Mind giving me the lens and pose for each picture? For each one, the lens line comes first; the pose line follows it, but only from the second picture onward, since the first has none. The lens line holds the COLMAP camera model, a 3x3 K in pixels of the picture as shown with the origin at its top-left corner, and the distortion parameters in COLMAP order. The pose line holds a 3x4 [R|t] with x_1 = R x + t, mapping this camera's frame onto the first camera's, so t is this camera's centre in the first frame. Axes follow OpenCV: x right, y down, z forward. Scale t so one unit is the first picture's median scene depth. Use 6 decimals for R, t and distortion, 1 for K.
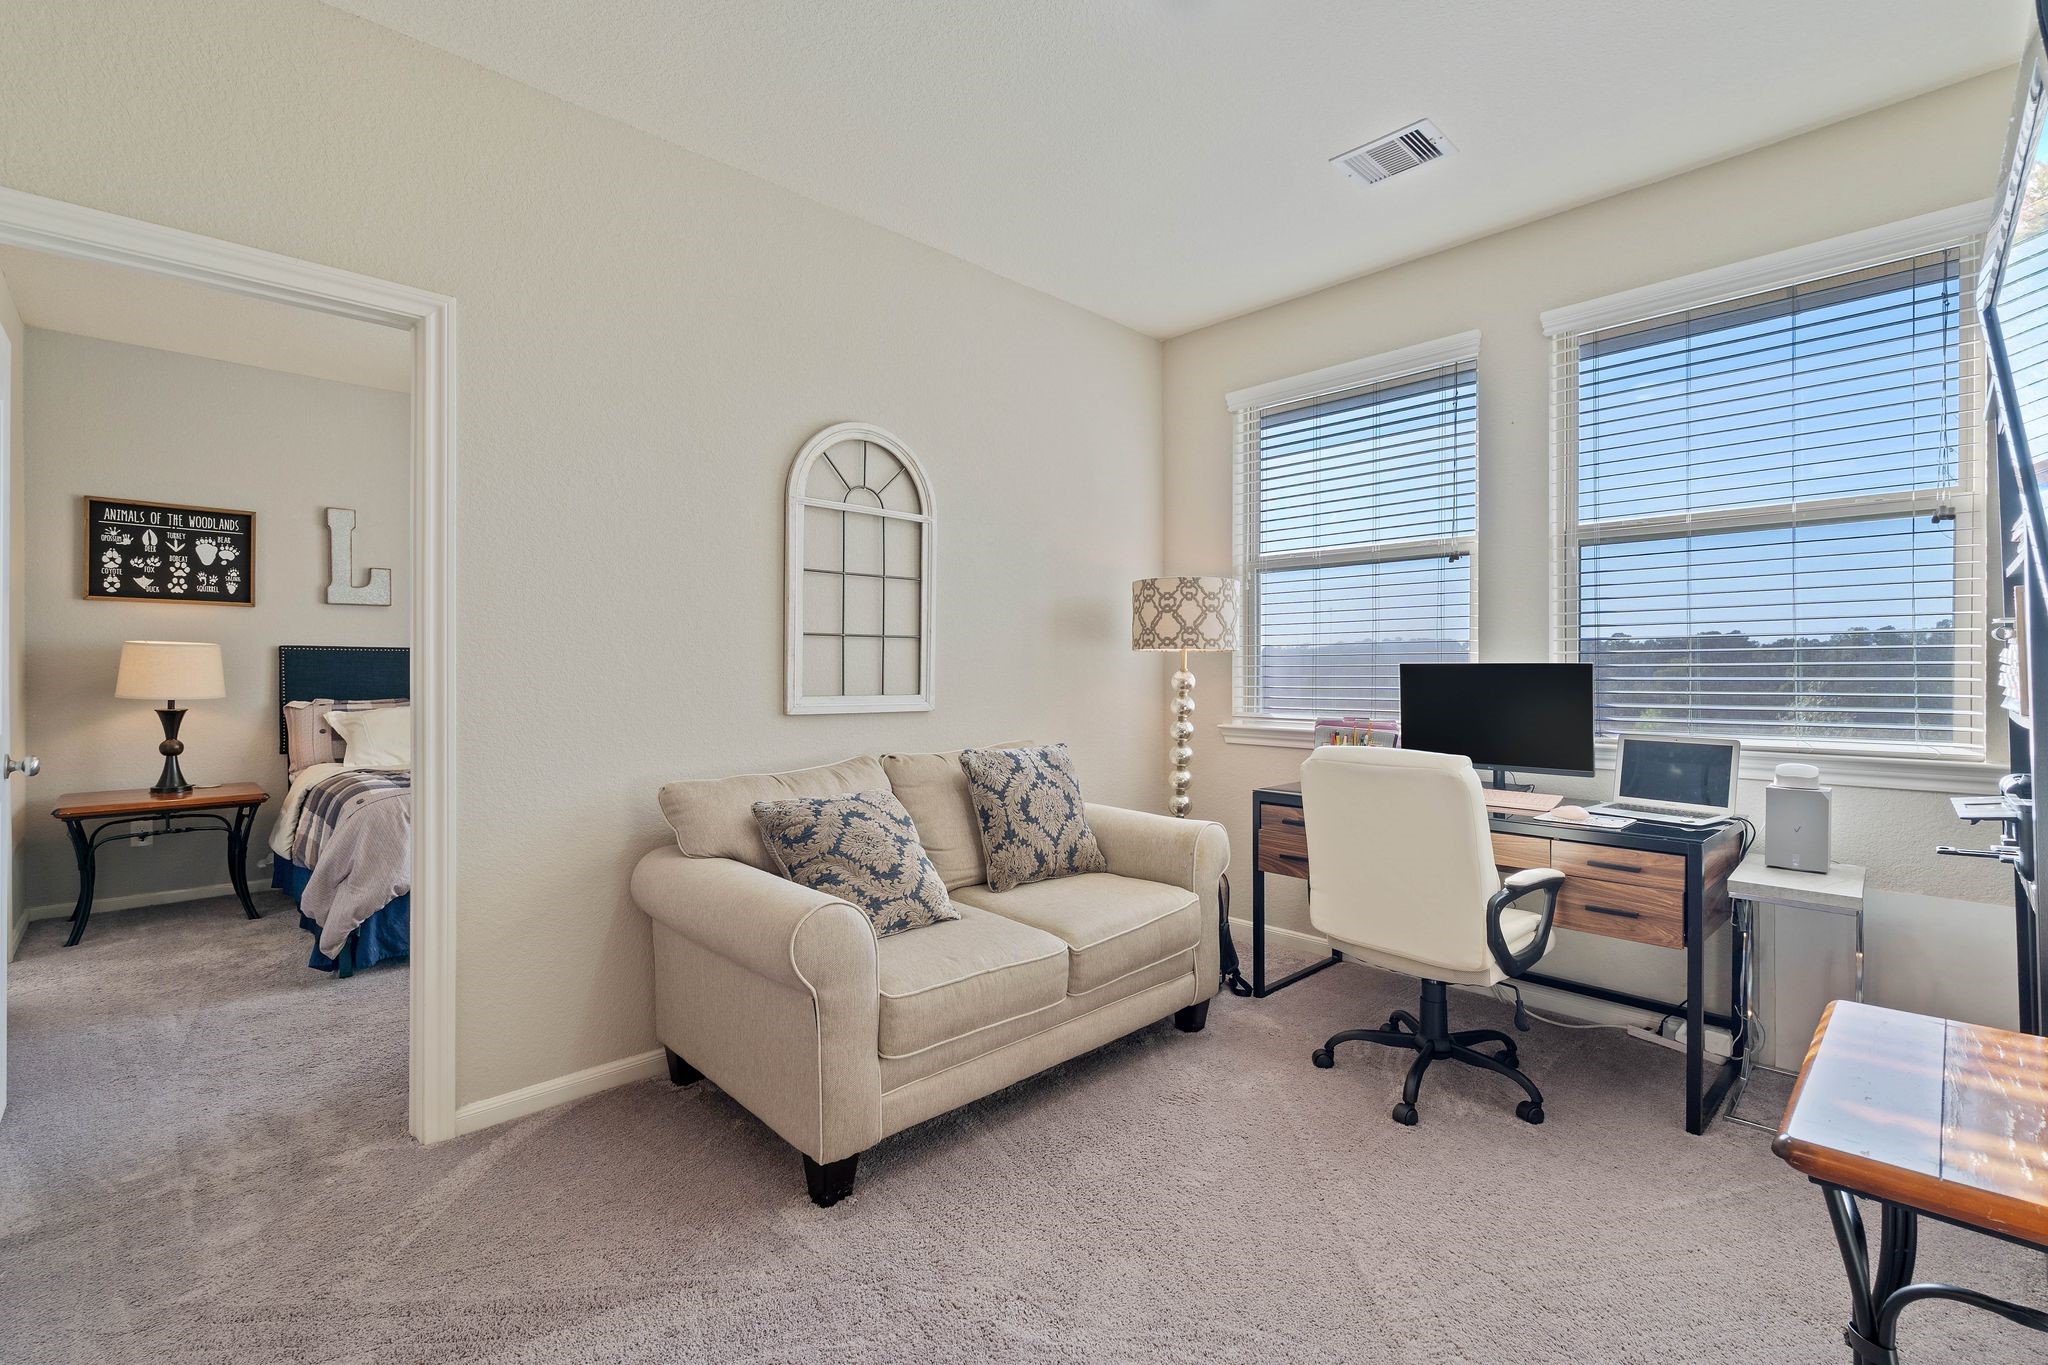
lens RADIAL K [[913.6, 0, 1032.6], [0, 913.6, 676.3], [0, 0, 1]] dist [0.000980, -0.000210]
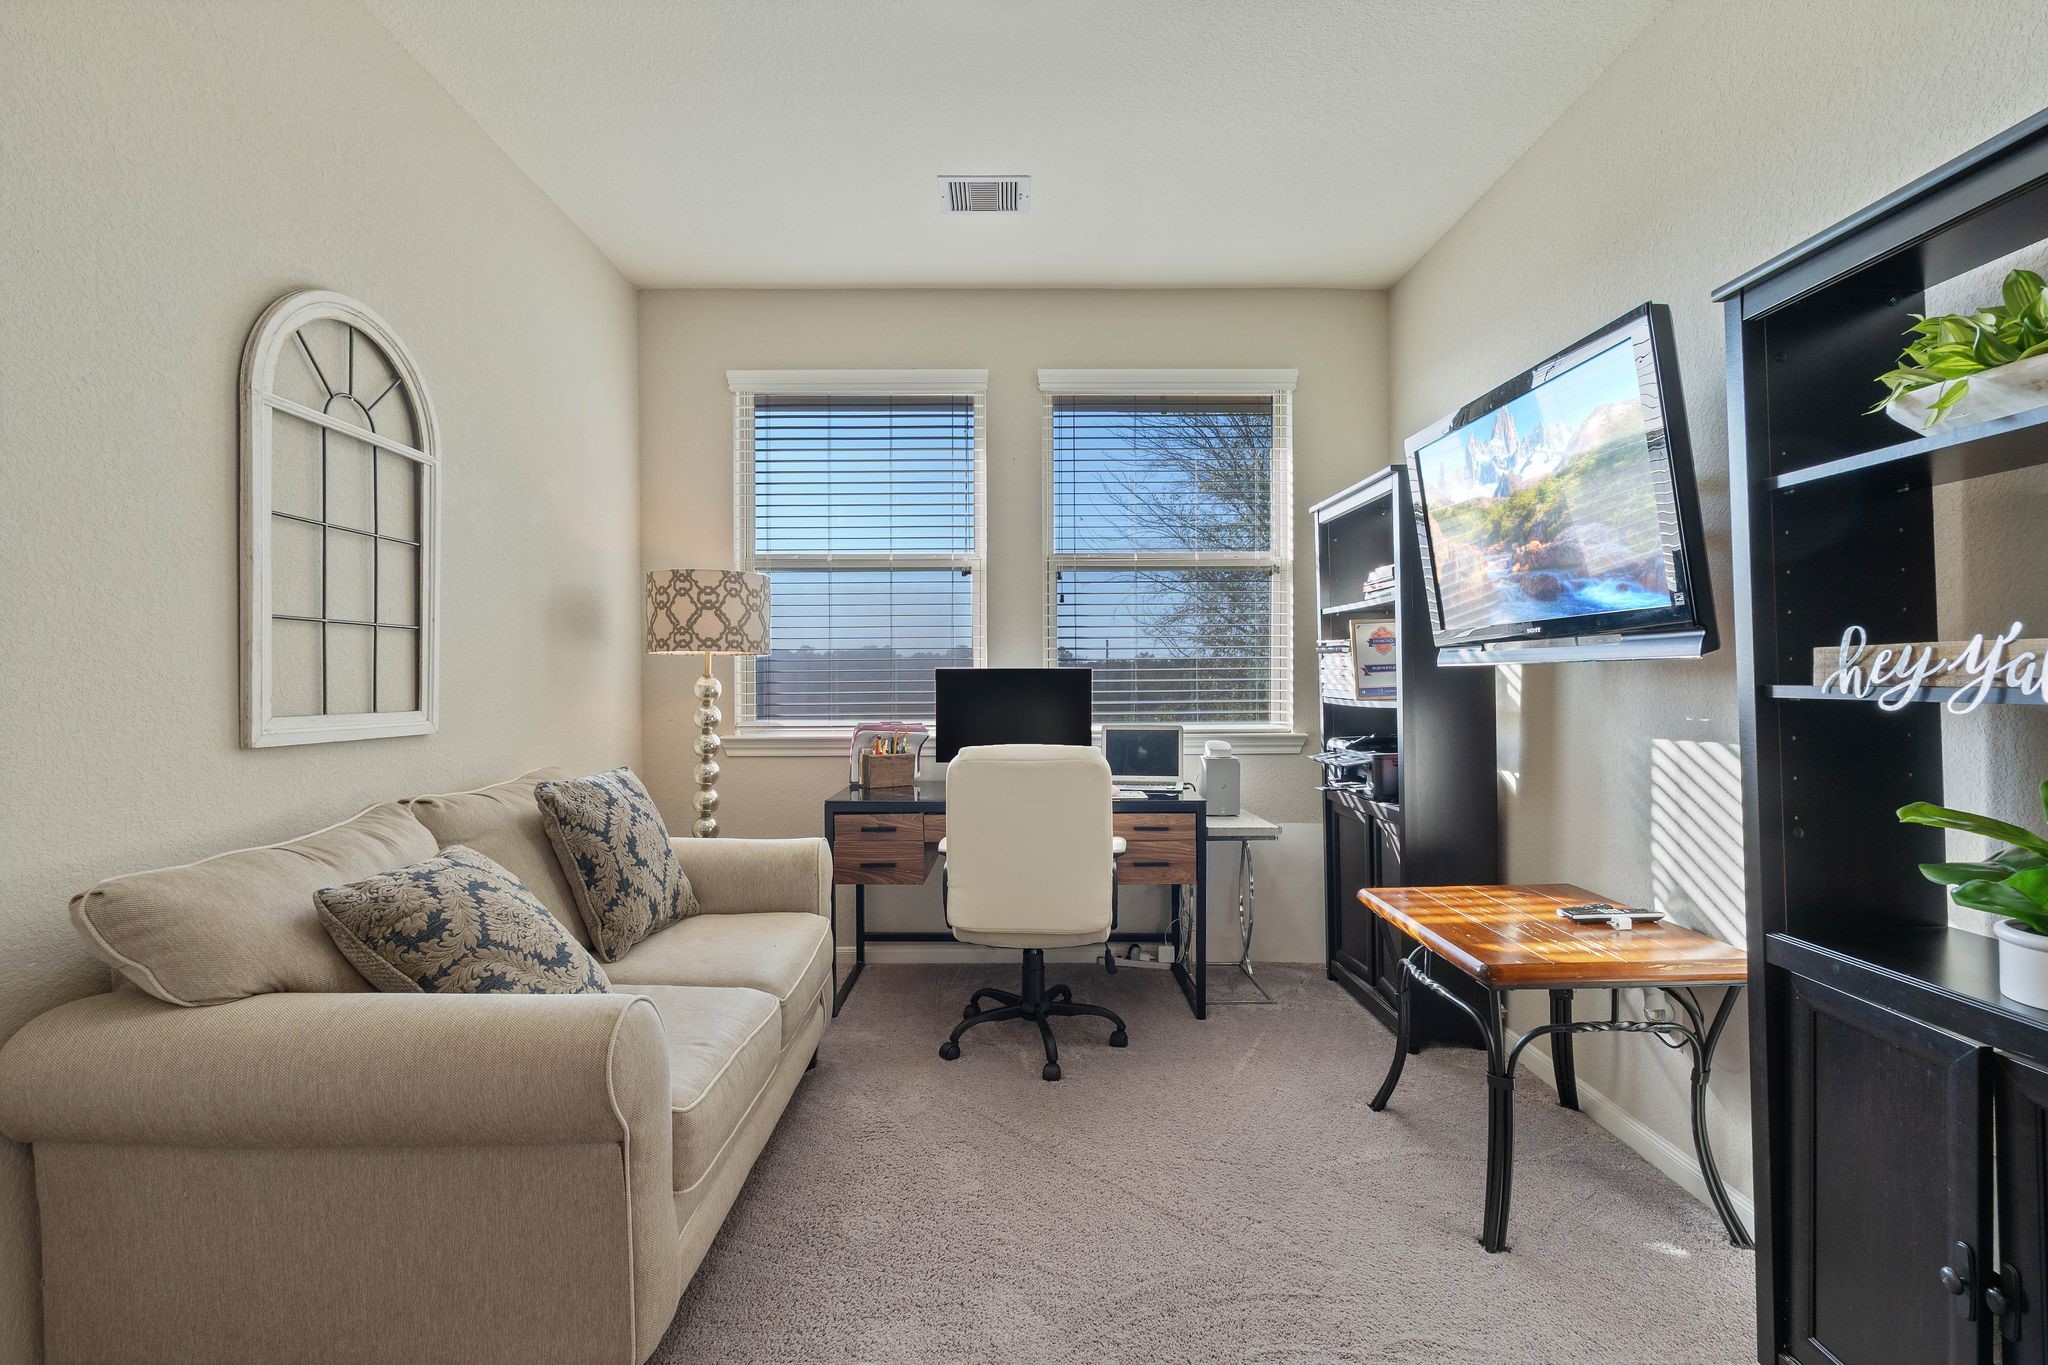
lens RADIAL K [[952.1, 0, 1025.0], [0, 952.1, 693.3], [0, 0, 1]] dist [0.005658, -0.000995]
pose [[0.686902, -0.015372, 0.726588, -0.360961], [0.009763, 0.999881, 0.011924, 0.002715], [-0.726685, -0.001097, 0.686970, 0.180824]]
